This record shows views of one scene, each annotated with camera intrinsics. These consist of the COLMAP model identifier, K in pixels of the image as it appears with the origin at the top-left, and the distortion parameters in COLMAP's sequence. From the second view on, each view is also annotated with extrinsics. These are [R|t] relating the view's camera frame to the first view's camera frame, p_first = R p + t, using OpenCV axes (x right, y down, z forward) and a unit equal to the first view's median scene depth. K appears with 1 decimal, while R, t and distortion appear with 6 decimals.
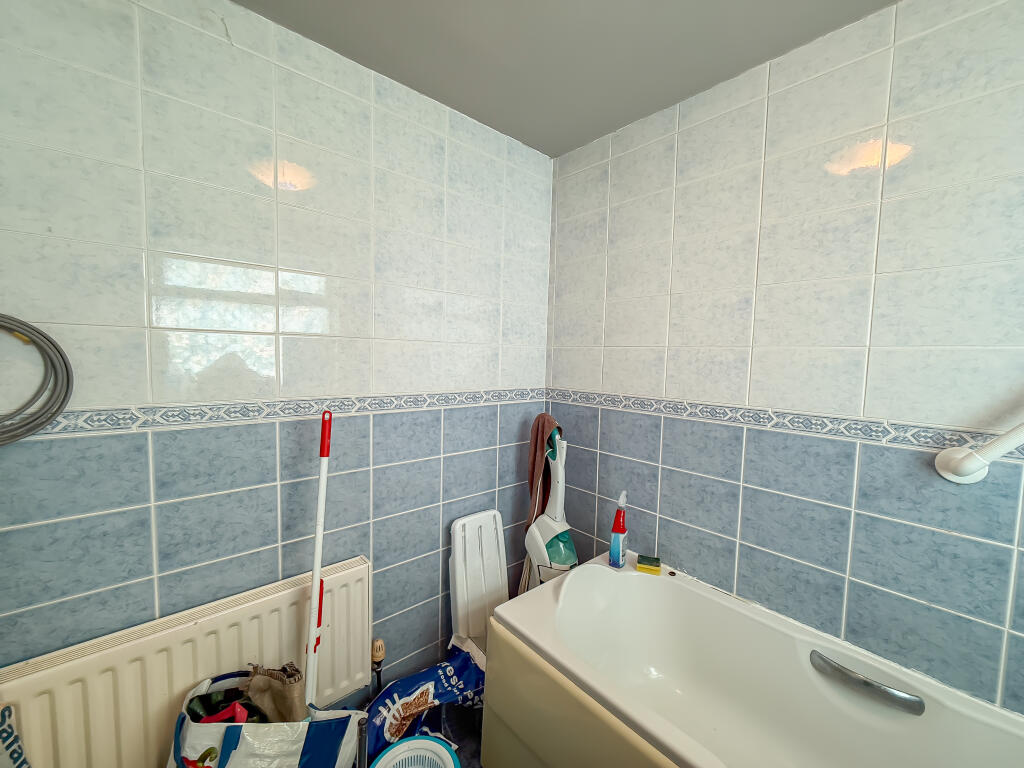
lens RADIAL K [[409.7, 0, 503.8], [0, 409.7, 391.5], [0, 0, 1]] dist [0.001311, 0.000845]
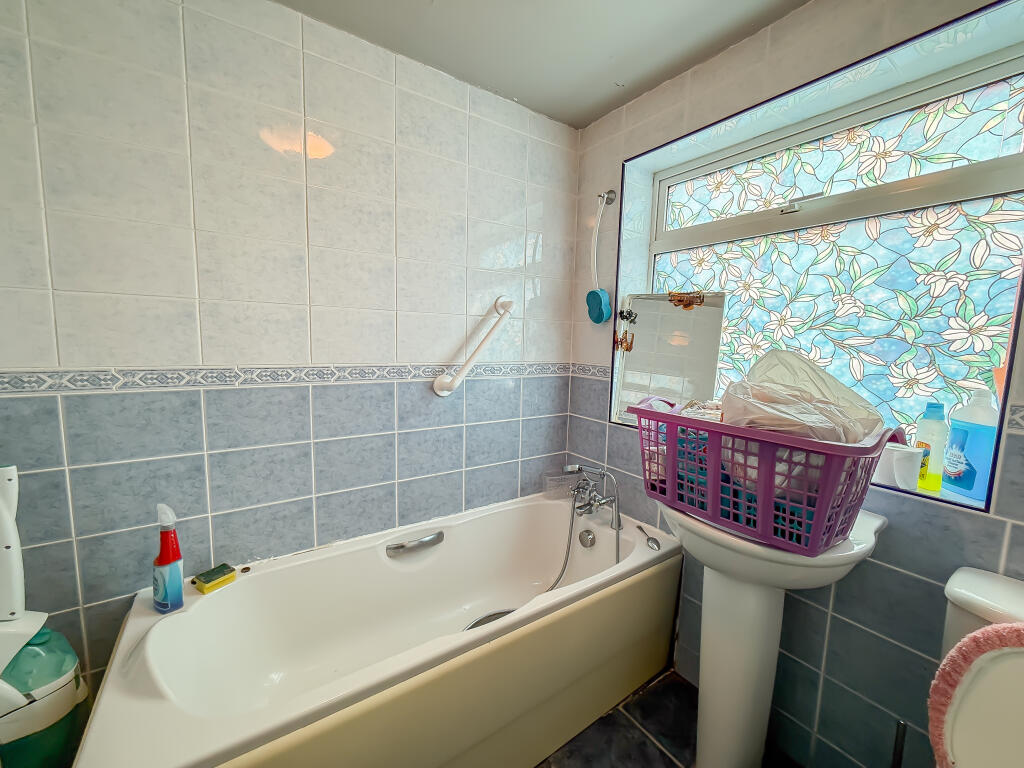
lens RADIAL K [[409.7, 0, 504.2], [0, 409.7, 374.6], [0, 0, 1]] dist [0.001311, 0.000845]
pose [[0.134108, -0.129982, 0.982405, -0.336158], [0.048753, 0.991025, 0.124467, -0.041855], [-0.989767, 0.031203, 0.139241, 0.372246]]
